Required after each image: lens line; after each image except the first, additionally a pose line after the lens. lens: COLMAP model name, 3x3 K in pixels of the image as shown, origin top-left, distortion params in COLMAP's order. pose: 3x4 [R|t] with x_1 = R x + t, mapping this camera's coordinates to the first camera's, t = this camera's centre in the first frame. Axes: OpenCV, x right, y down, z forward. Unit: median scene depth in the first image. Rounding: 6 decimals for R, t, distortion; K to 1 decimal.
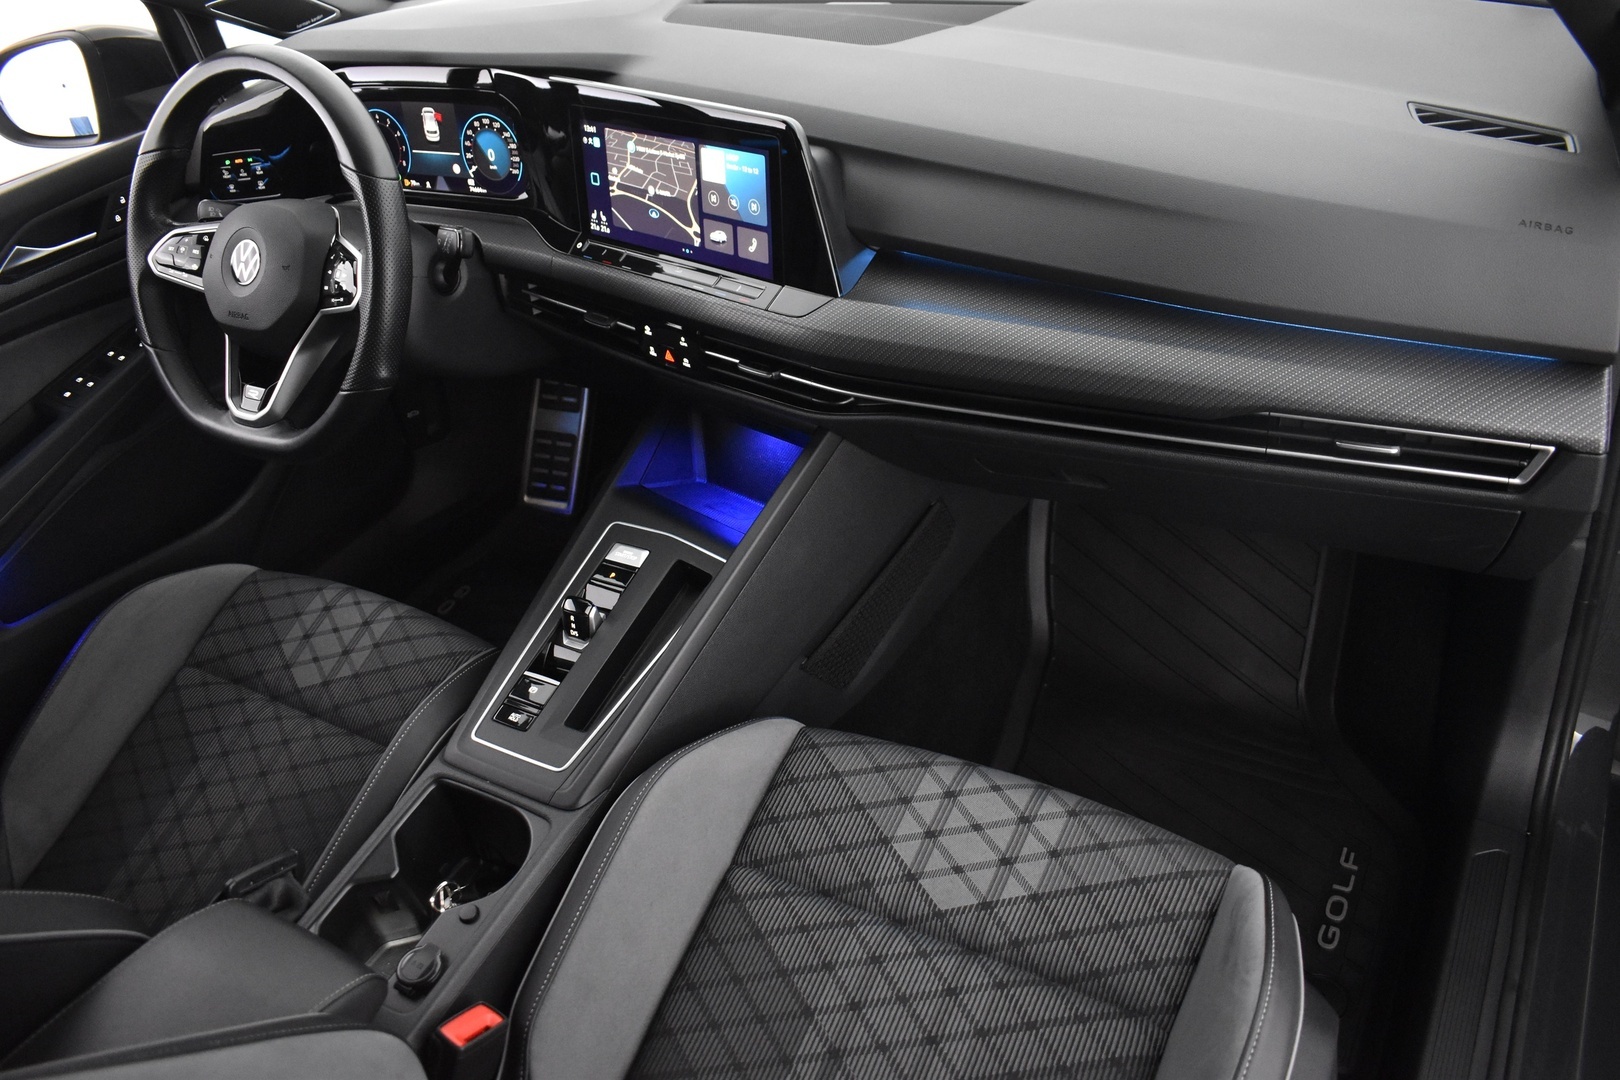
lens RADIAL K [[1247.2, 0, 811.8], [0, 1247.2, 530.3], [0, 0, 1]] dist [-0.082761, 0.018185]
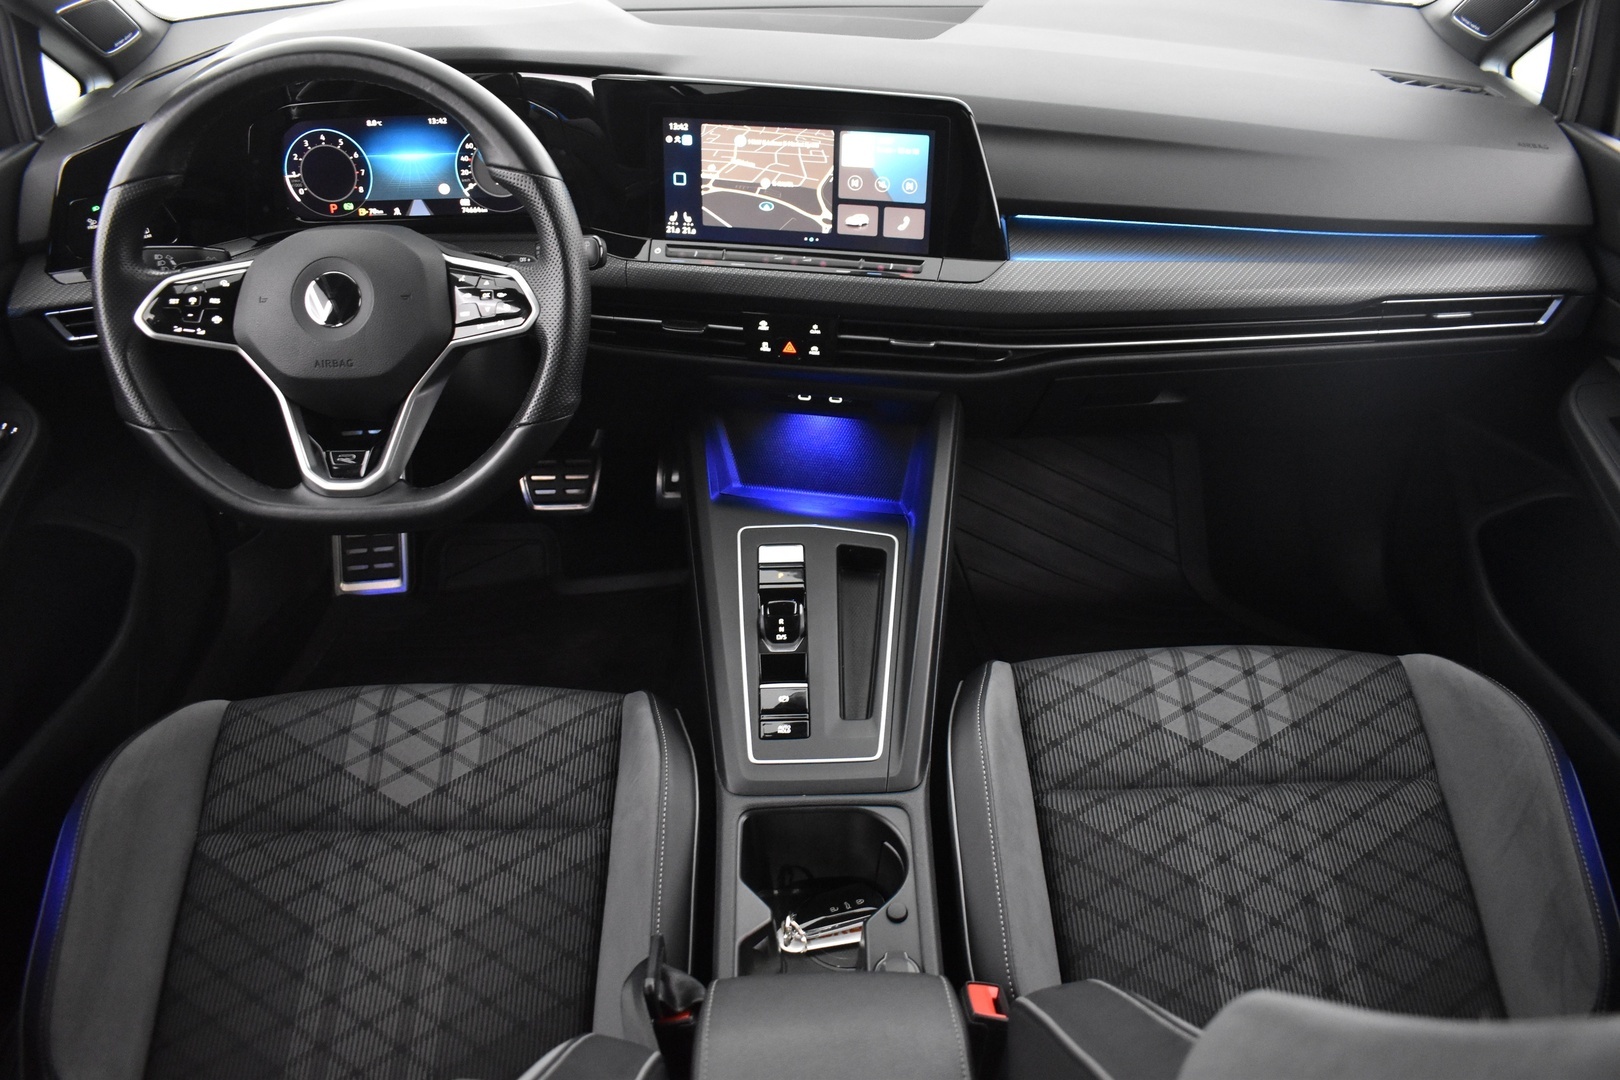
lens RADIAL K [[1247.2, 0, 813.3], [0, 1247.2, 540.1], [0, 0, 1]] dist [-0.082761, 0.018185]
pose [[0.849837, -0.202862, 0.486440, -0.621977], [0.219475, 0.975340, 0.023315, -0.008379], [-0.479174, 0.086947, 0.873403, 0.130259]]
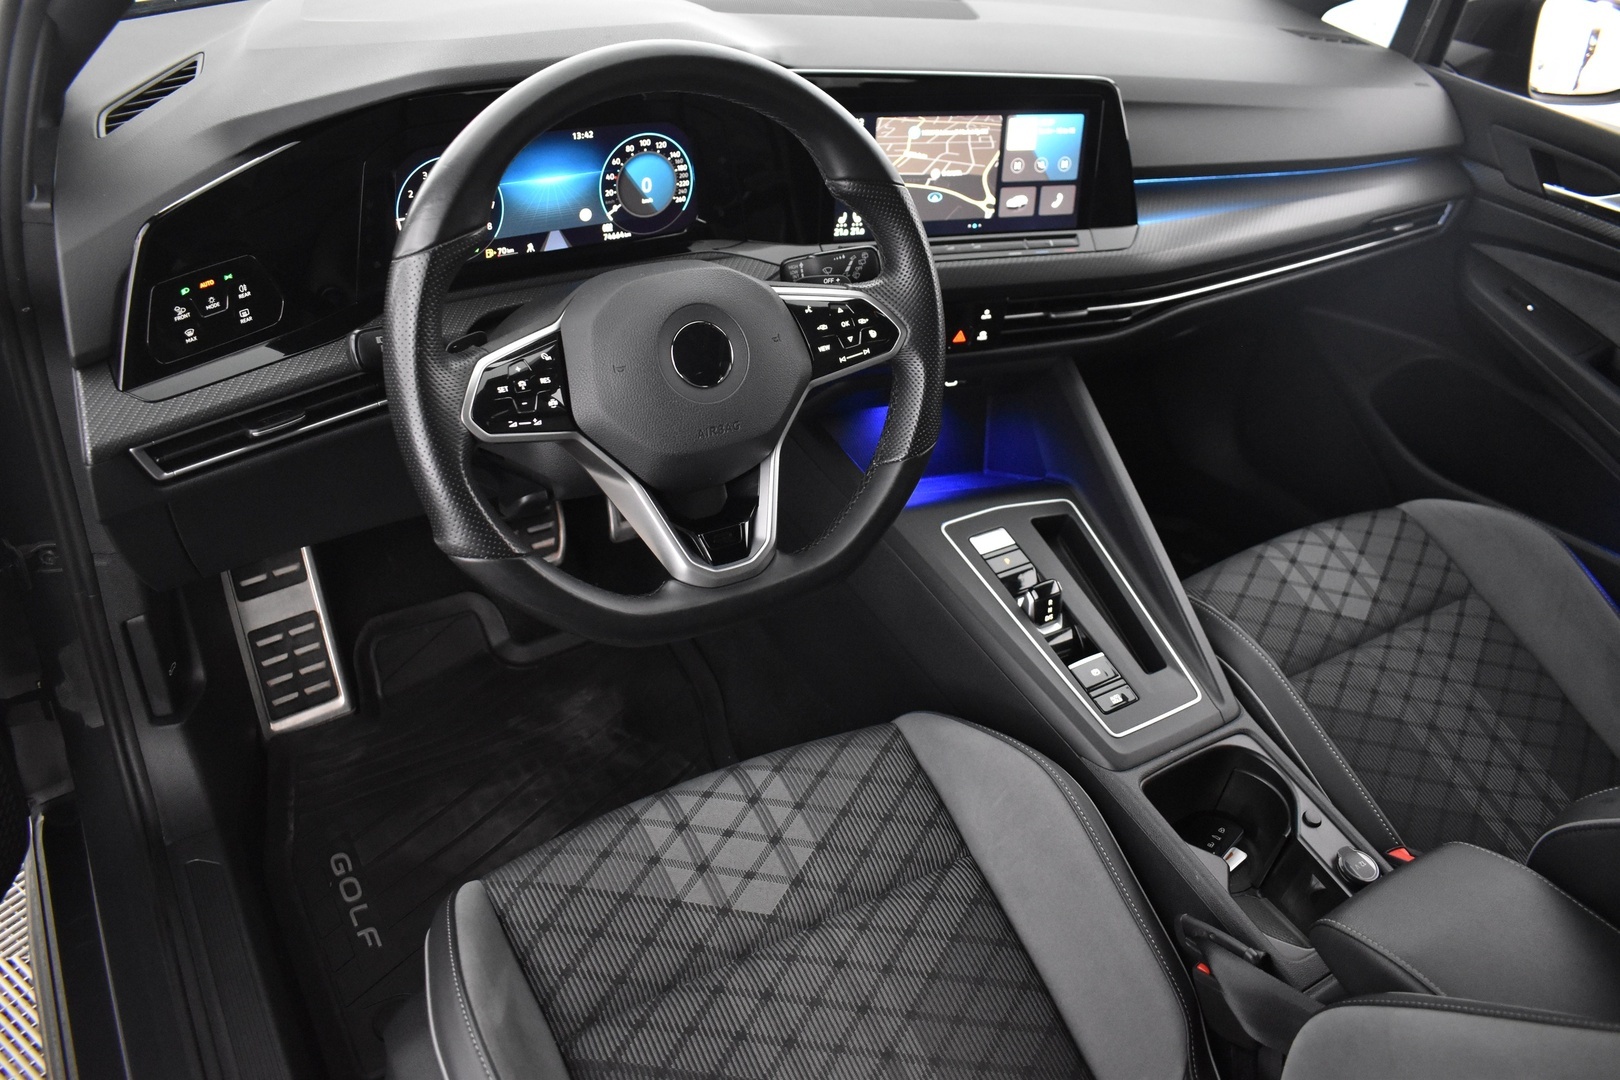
lens RADIAL K [[1247.2, 0, 818.7], [0, 1247.2, 525.7], [0, 0, 1]] dist [-0.082761, 0.018185]
pose [[0.463207, -0.370737, 0.804981, -1.030970], [0.390157, 0.900851, 0.190384, -0.239064], [-0.795750, 0.225882, 0.561925, 0.569317]]
